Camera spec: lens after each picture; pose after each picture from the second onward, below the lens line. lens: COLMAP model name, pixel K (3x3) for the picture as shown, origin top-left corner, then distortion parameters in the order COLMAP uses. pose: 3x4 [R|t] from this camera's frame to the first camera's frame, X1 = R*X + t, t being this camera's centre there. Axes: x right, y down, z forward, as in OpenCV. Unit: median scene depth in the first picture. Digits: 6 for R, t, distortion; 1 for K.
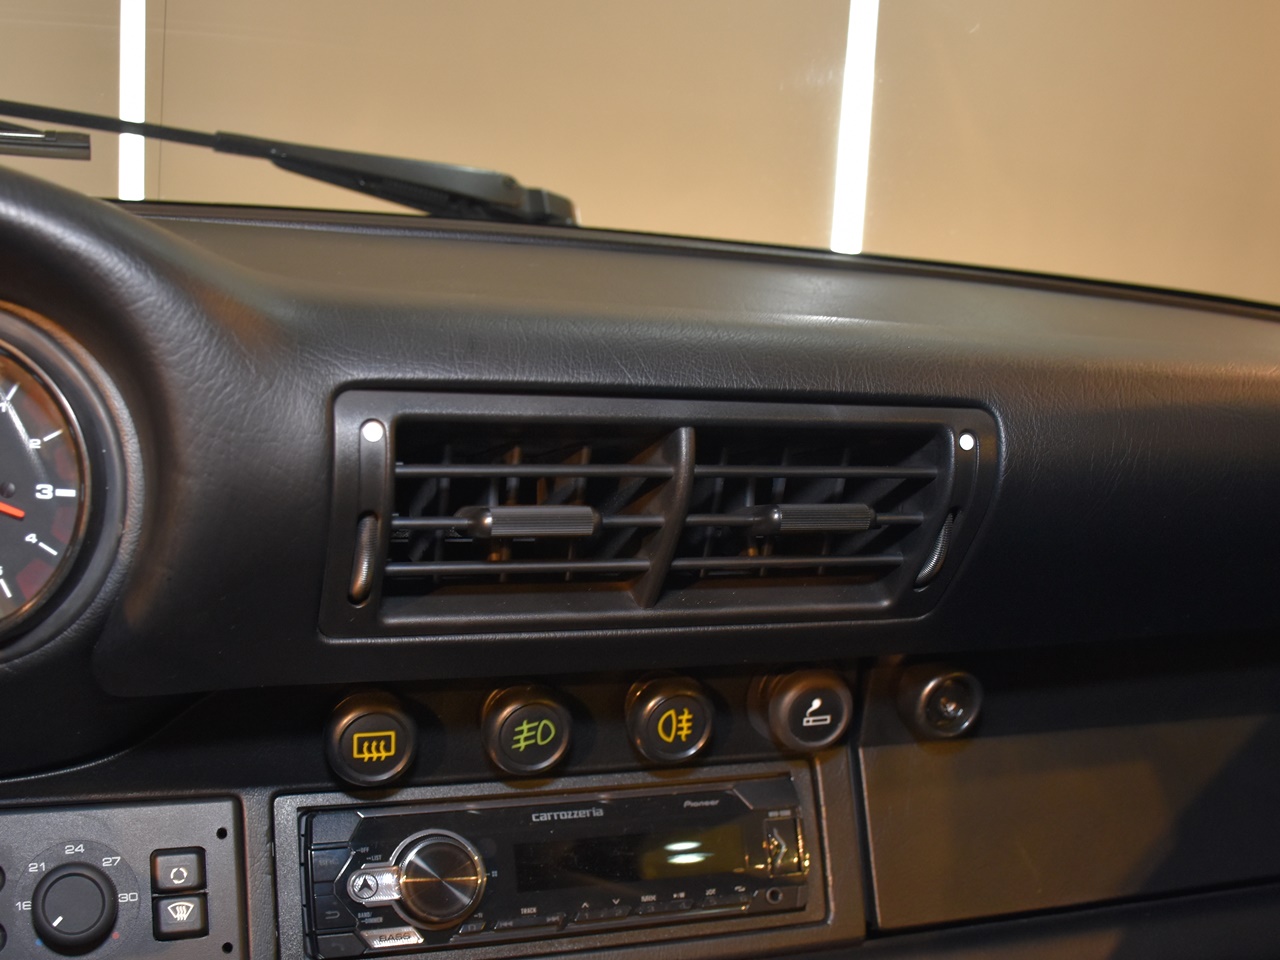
lens RADIAL K [[1526.7, 0, 663.7], [0, 1526.7, 525.4], [0, 0, 1]] dist [-0.105594, 0.000000]
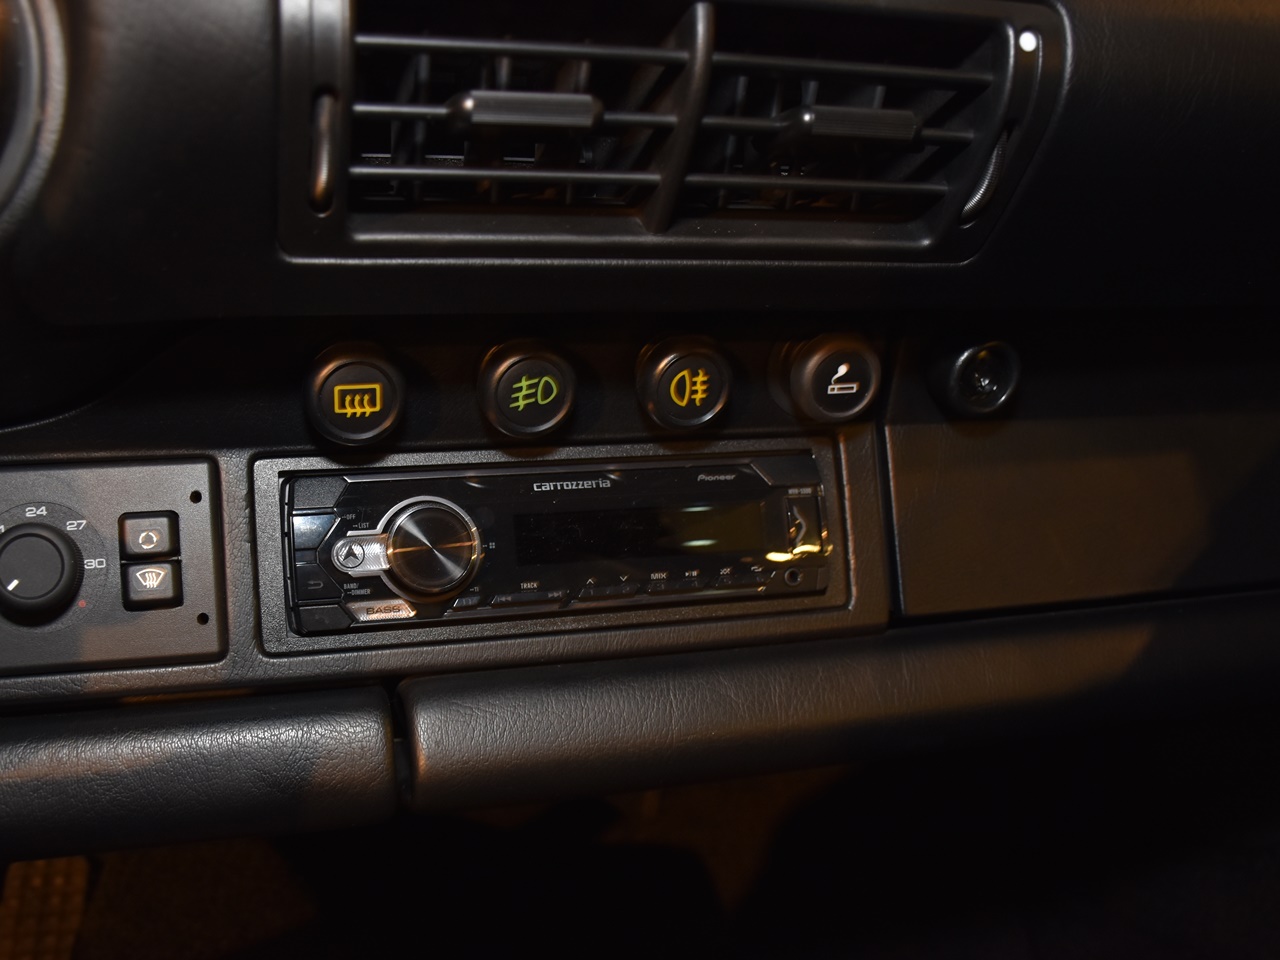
lens RADIAL K [[1323.6, 0, 638.1], [0, 1323.6, 493.1], [0, 0, 1]] dist [-0.110881, 0.000000]
pose [[0.999393, 0.008448, -0.033794, 0.004669], [-0.004090, 0.991893, 0.127008, 0.098810], [0.034593, -0.126793, 0.991326, 0.213805]]
